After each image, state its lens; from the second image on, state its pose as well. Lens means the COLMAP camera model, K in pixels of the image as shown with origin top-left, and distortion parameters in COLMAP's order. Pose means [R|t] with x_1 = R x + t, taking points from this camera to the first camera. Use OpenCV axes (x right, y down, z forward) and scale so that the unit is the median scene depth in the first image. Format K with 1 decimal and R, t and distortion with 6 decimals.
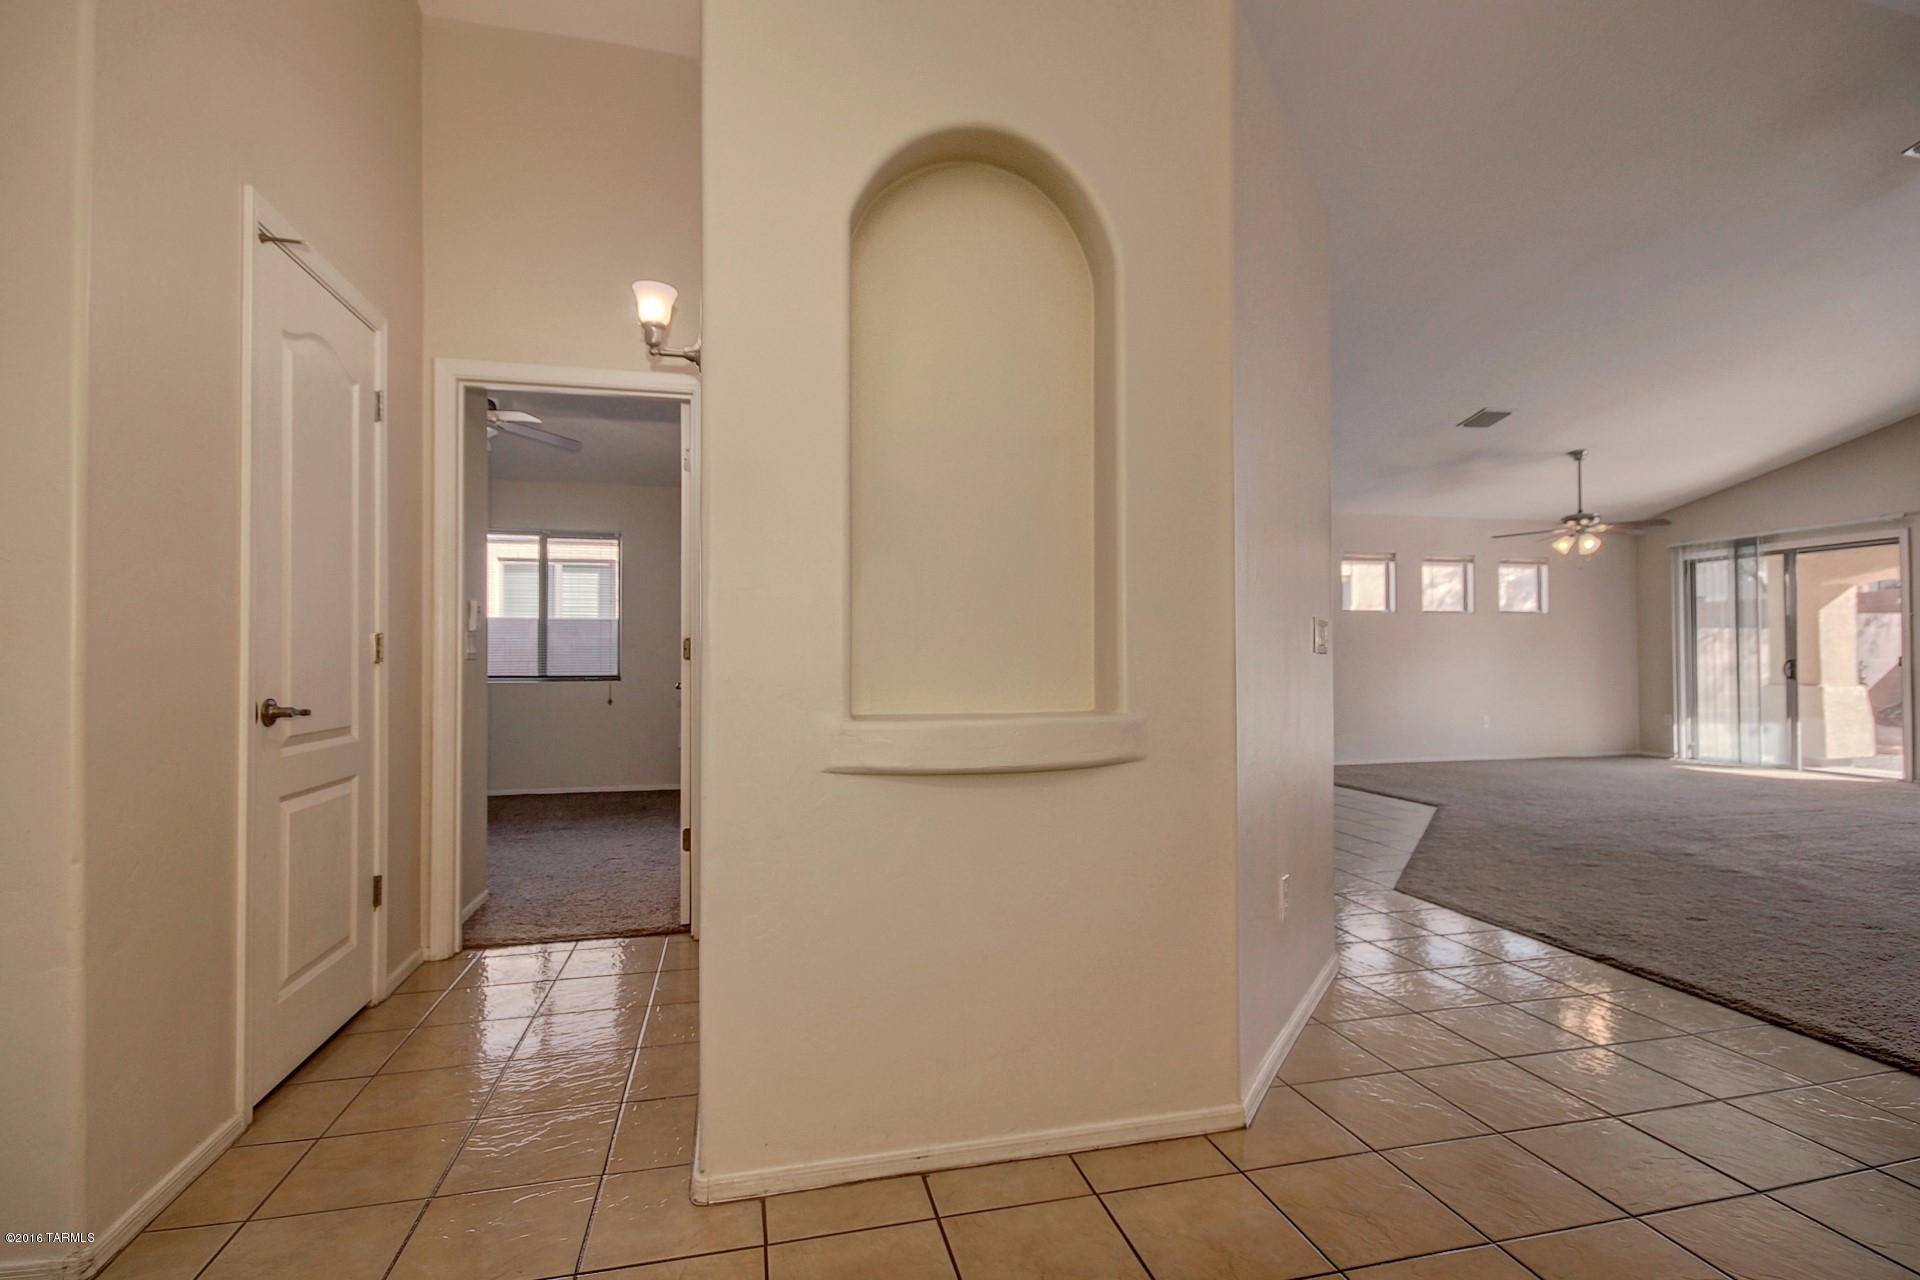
lens RADIAL K [[921.8, 0, 960.0], [0, 921.8, 640.0], [0, 0, 1]] dist [-0.009706, -0.000774]
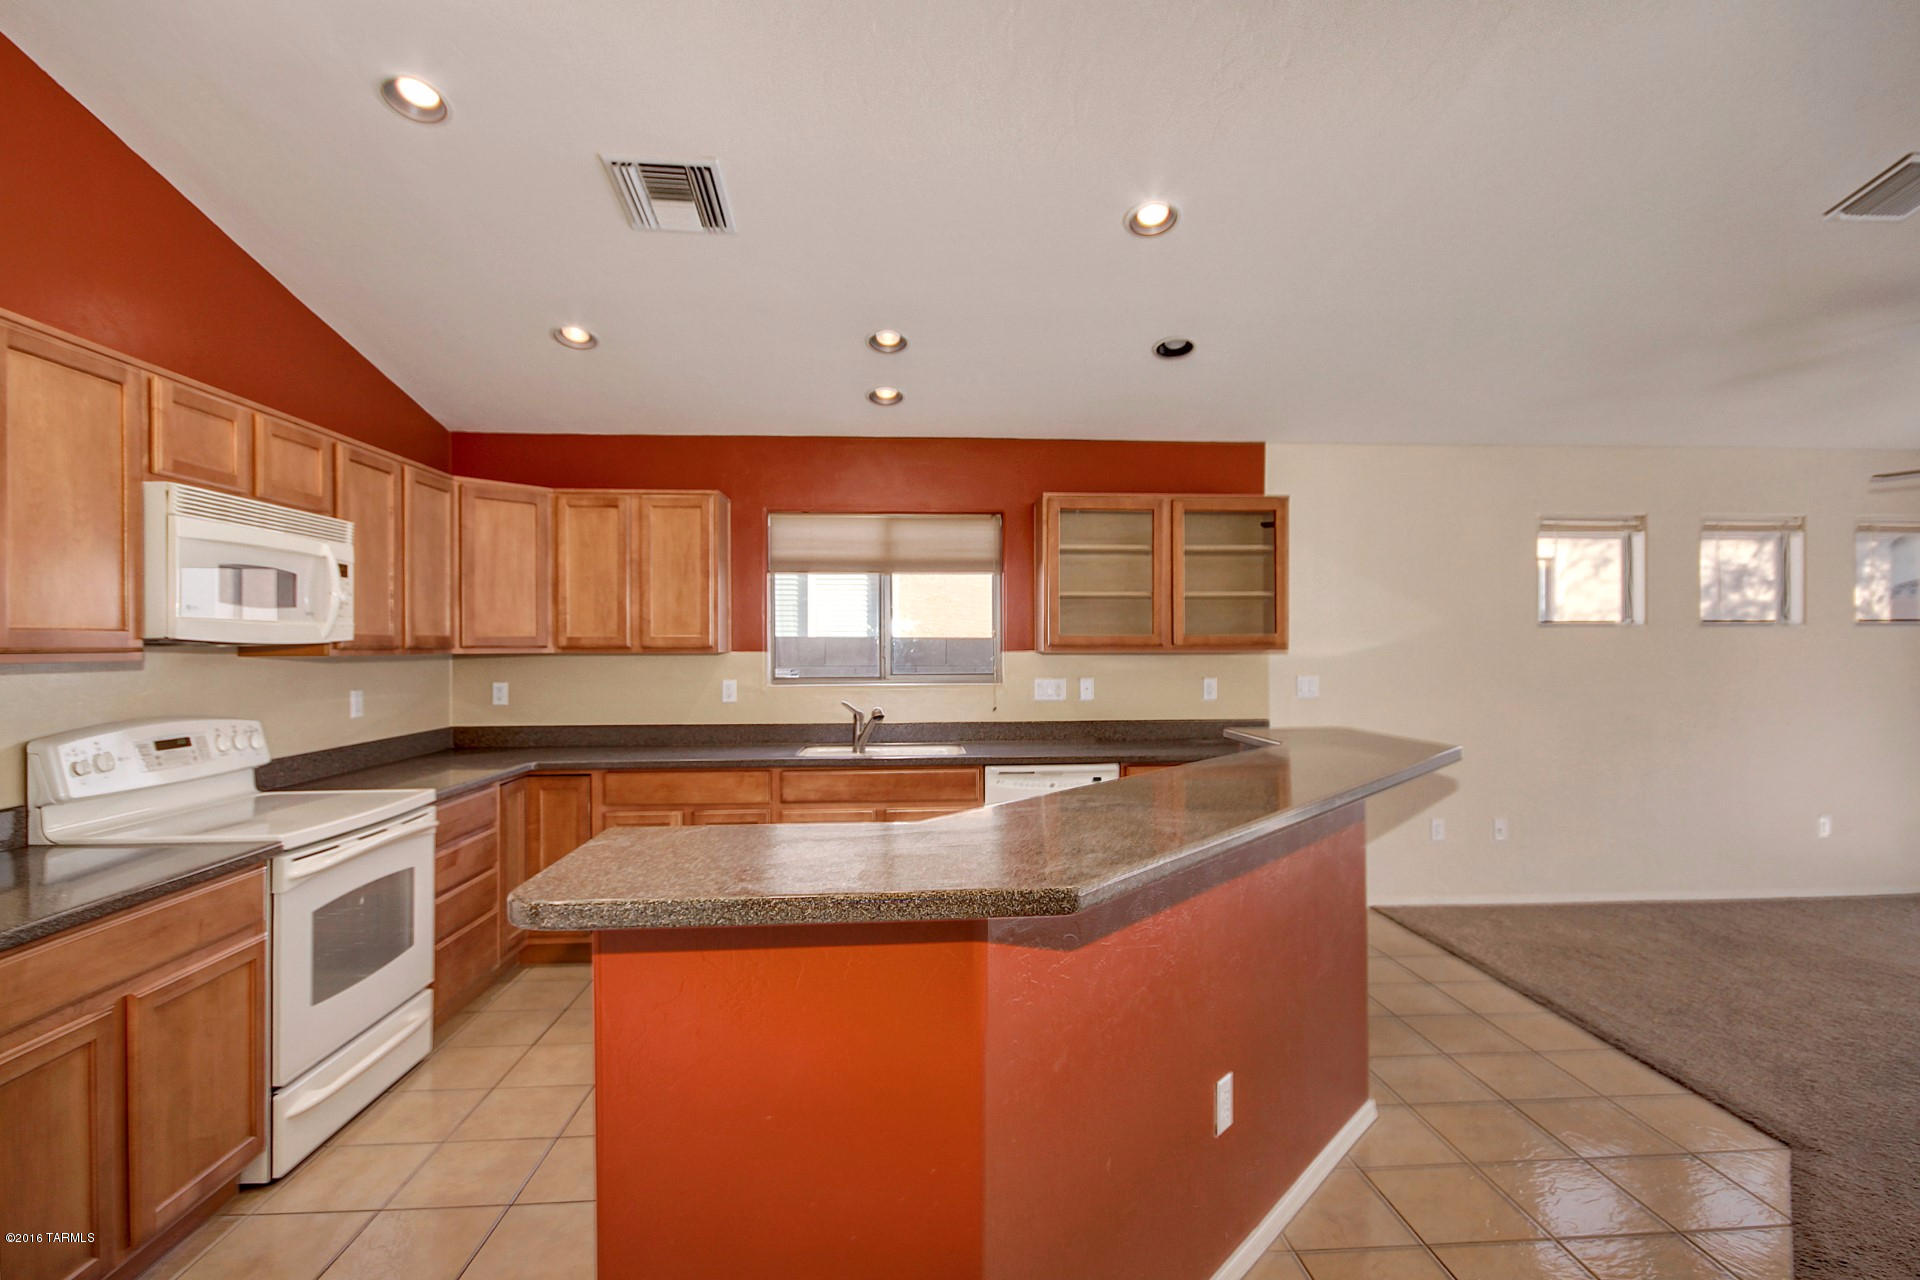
lens RADIAL K [[905.9, 0, 960.0], [0, 905.9, 640.0], [0, 0, 1]] dist [-0.001634, -0.001438]
pose [[0.984868, 0.000892, -0.173303, 0.166636], [0.002183, 0.999844, 0.017550, -0.031849], [0.173292, -0.017662, 0.984712, 0.402313]]
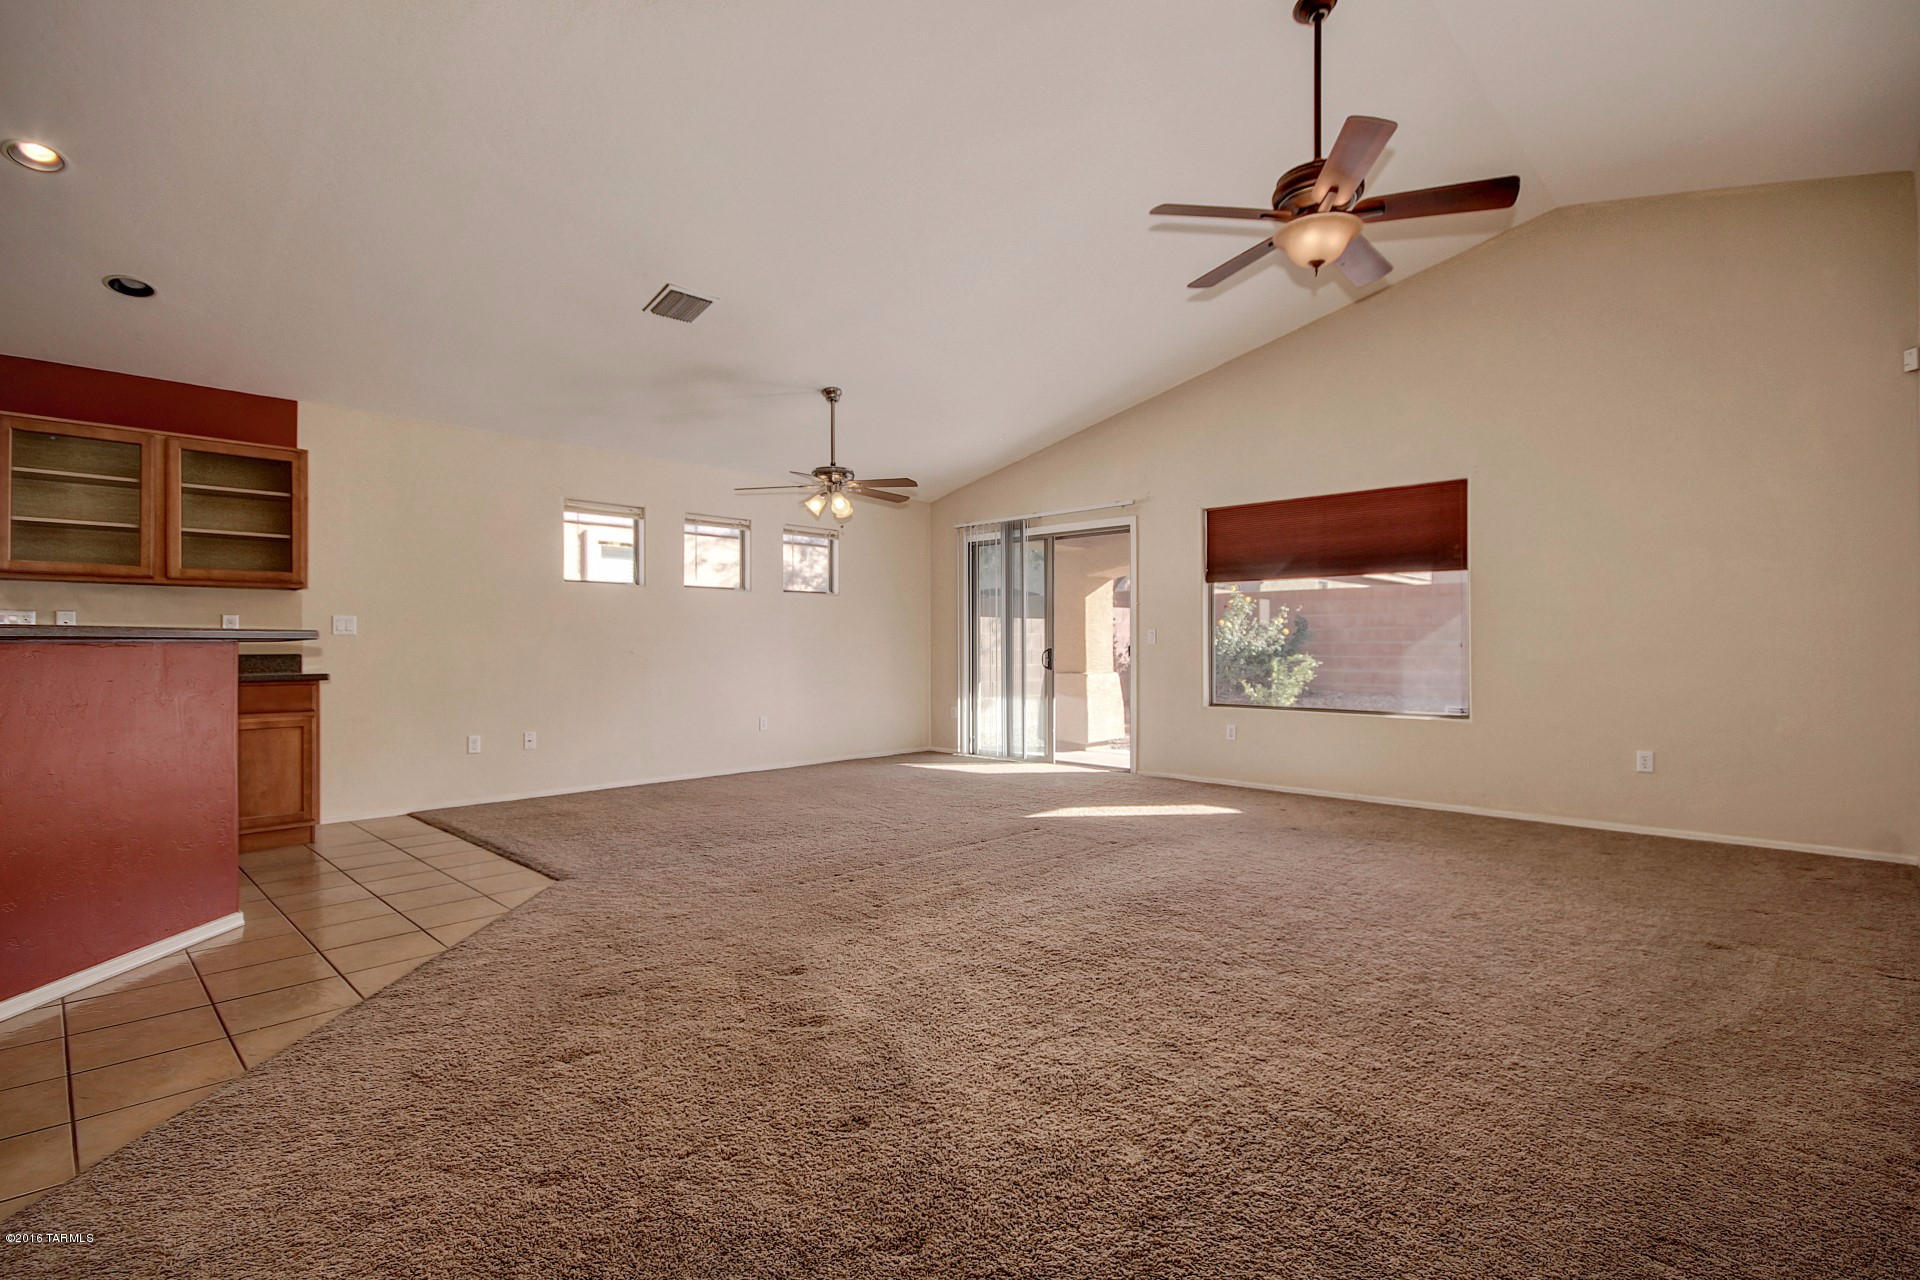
lens RADIAL K [[893.2, 0, 963.8], [0, 893.2, 642.0], [0, 0, 1]] dist [-0.002837, -0.000391]
pose [[0.839433, 0.004574, 0.543444, 0.301108], [-0.012432, 0.999865, 0.010788, 0.005352], [-0.543321, -0.015812, 0.839376, 0.238956]]
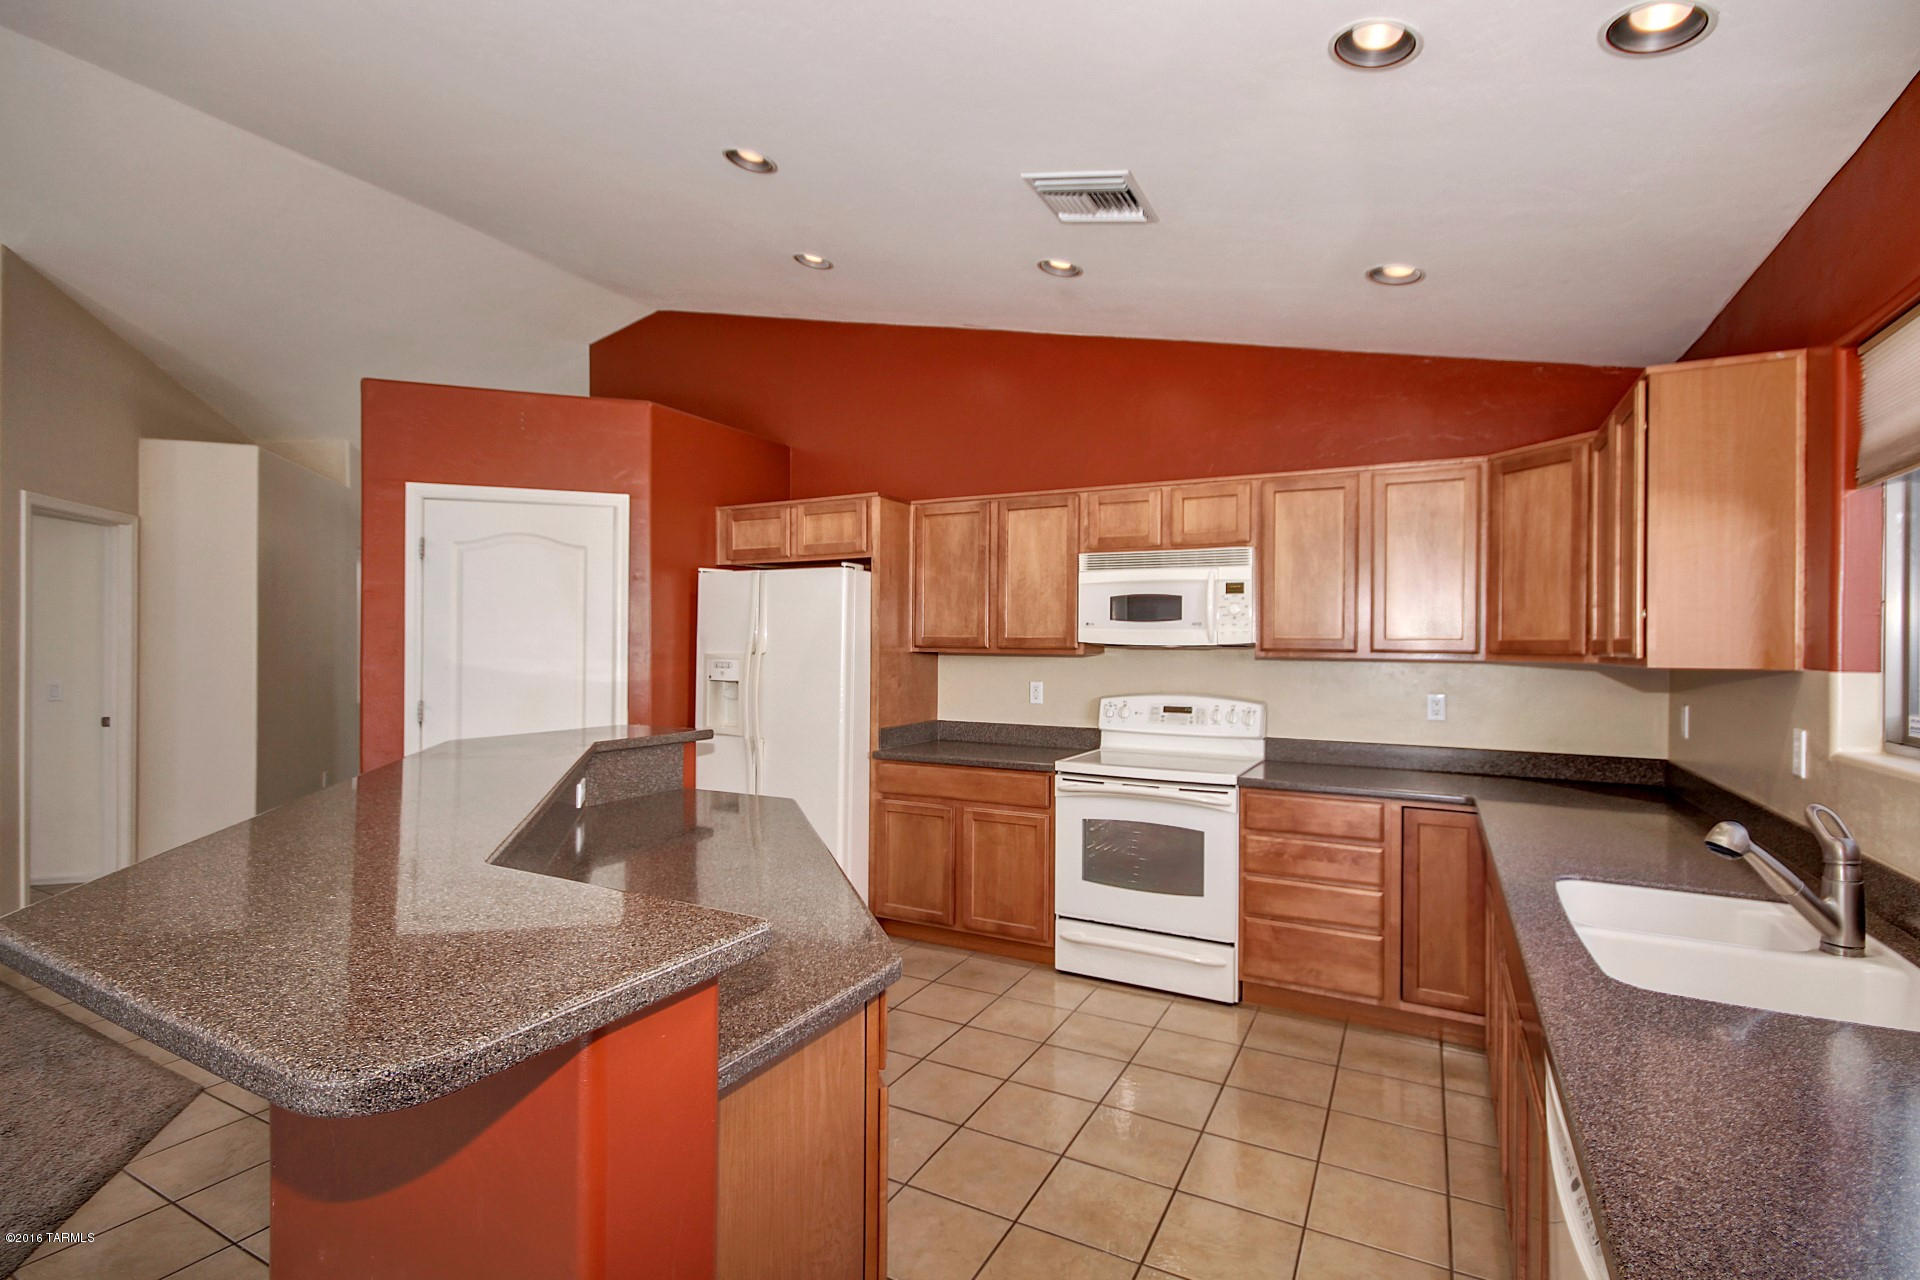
lens RADIAL K [[893.2, 0, 963.8], [0, 893.2, 642.0], [0, 0, 1]] dist [-0.002837, -0.000391]
pose [[-0.662470, -0.001159, -0.749088, 0.277940], [0.011220, 0.999871, -0.011469, -0.023741], [0.749005, -0.016003, -0.662372, 0.878836]]
